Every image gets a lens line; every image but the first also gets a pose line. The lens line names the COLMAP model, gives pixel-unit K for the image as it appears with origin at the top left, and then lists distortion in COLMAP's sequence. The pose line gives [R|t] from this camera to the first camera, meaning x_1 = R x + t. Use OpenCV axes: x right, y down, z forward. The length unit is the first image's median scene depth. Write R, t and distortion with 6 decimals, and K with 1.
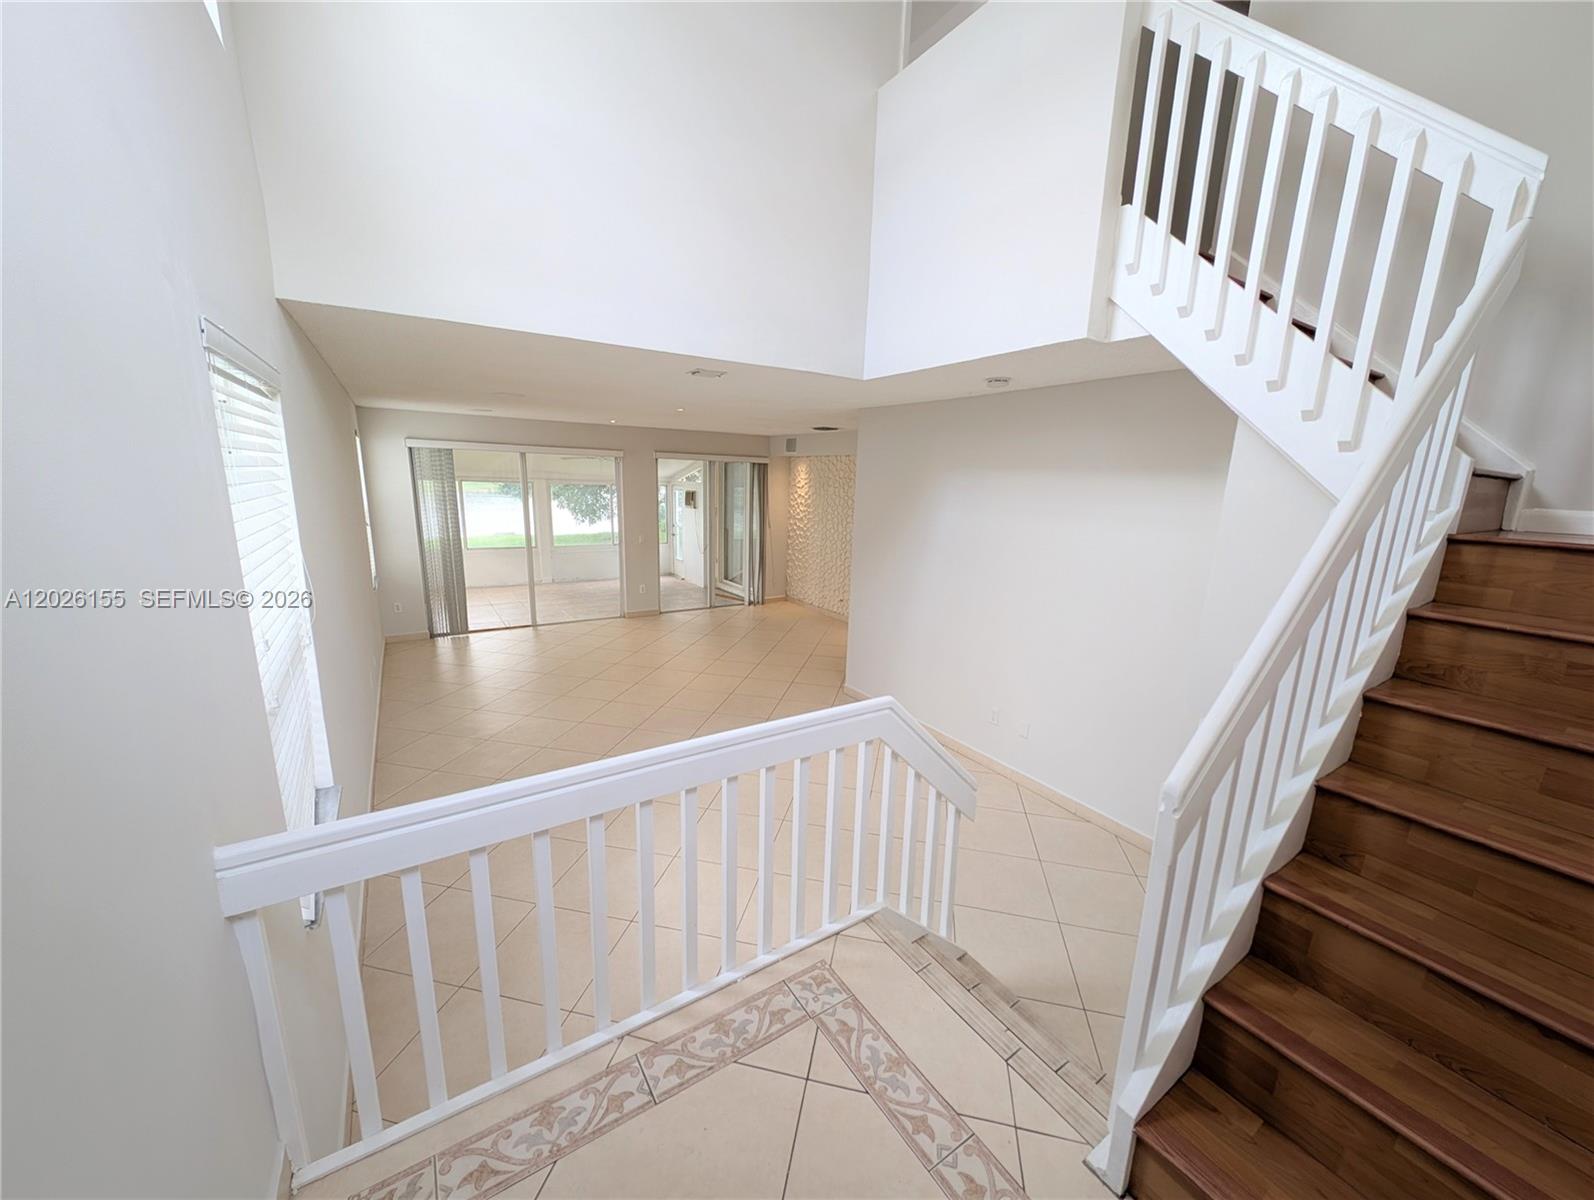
lens RADIAL K [[595.0, 0, 802.7], [0, 595.0, 601.1], [0, 0, 1]] dist [0.004559, -0.001719]
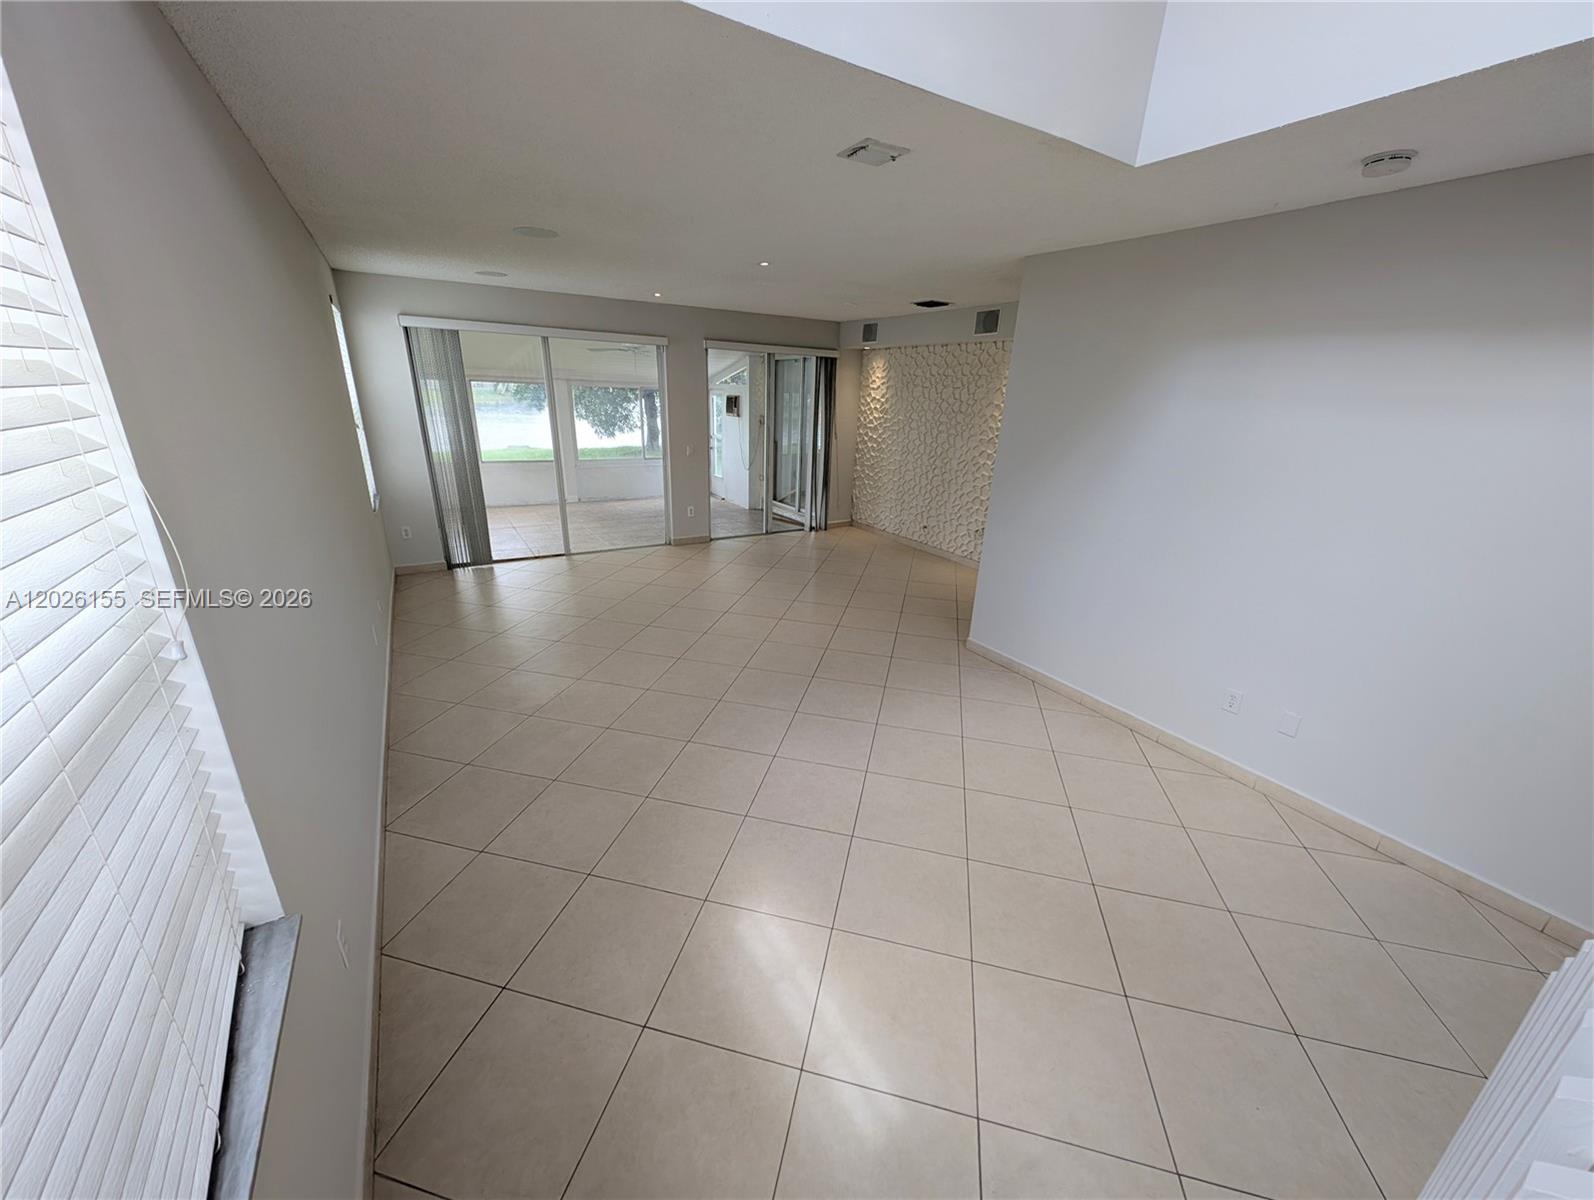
lens RADIAL K [[595.0, 0, 797.3], [0, 595.0, 602.5], [0, 0, 1]] dist [0.004559, -0.001719]
pose [[0.999527, 0.012983, -0.027879, -0.089363], [-0.009090, 0.990737, 0.135491, -0.008009], [0.029380, -0.135174, 0.990386, 0.144670]]
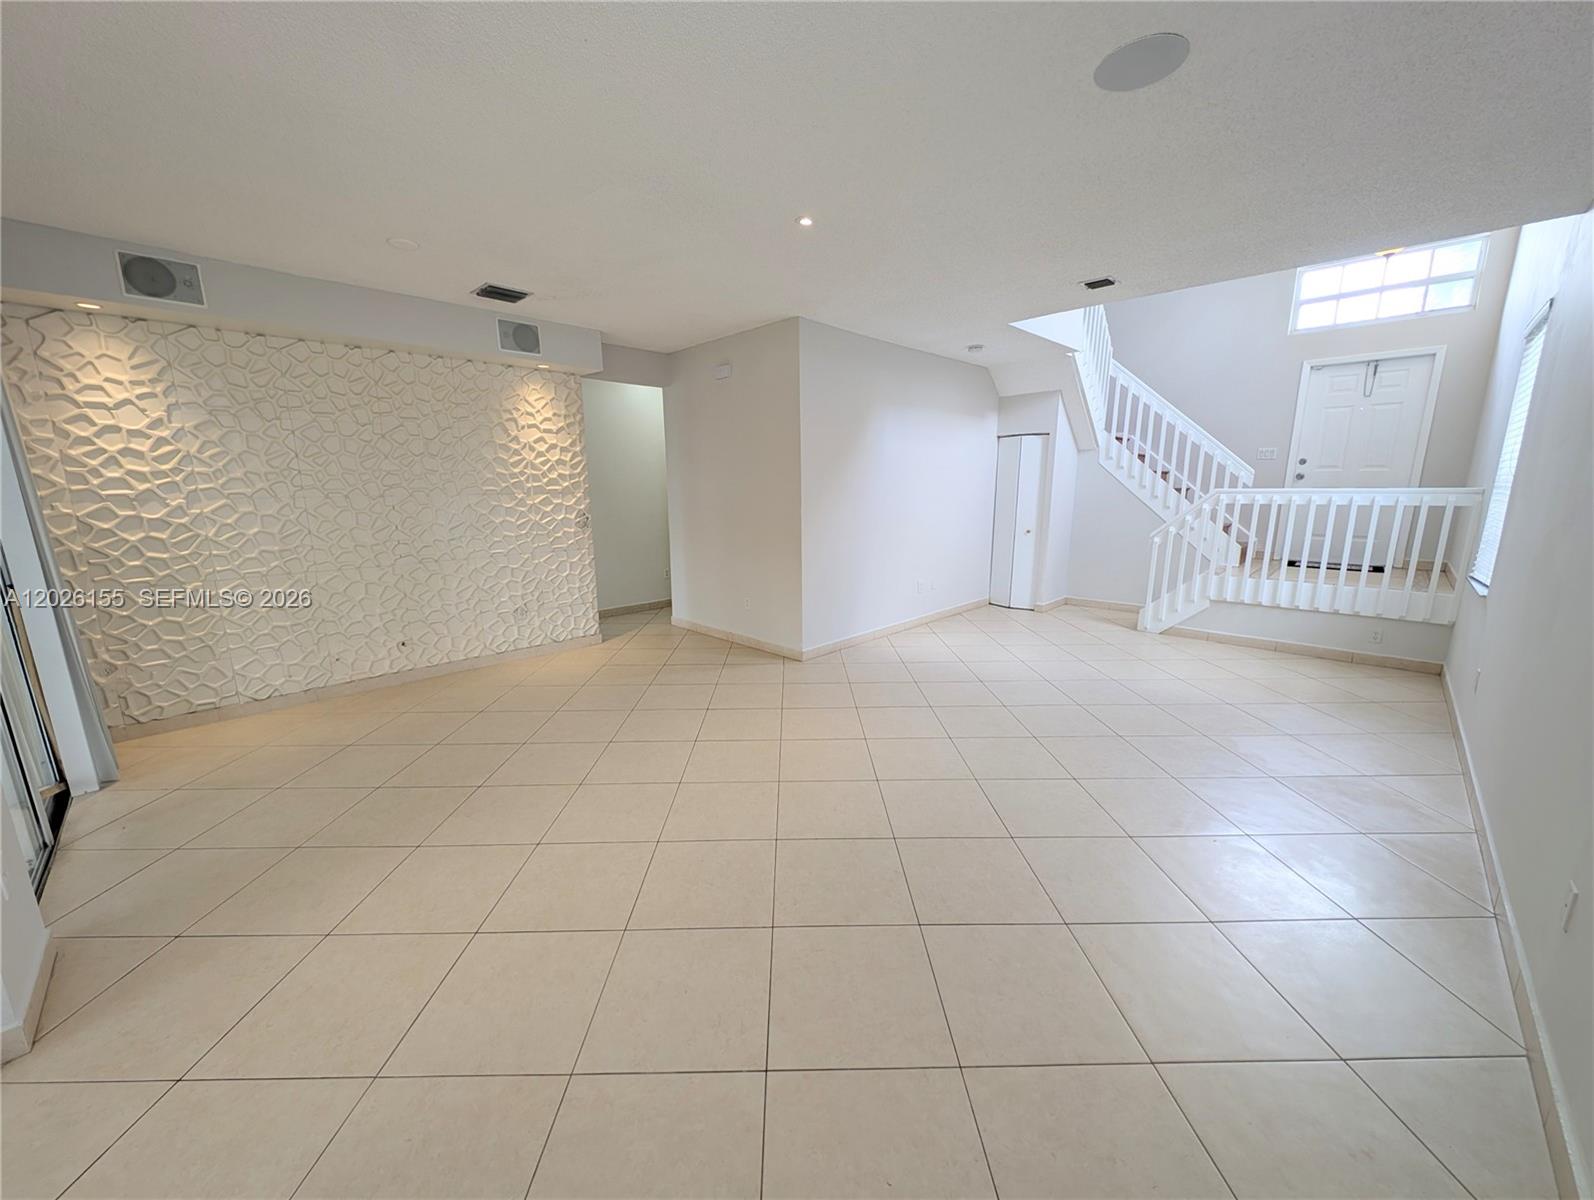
lens RADIAL K [[595.0, 0, 799.0], [0, 595.0, 600.7], [0, 0, 1]] dist [0.004559, -0.001719]
pose [[-0.210432, -0.218712, 0.952829, -0.469197], [0.203507, 0.943501, 0.261516, -0.097640], [-0.956192, 0.248939, -0.154034, 0.733056]]
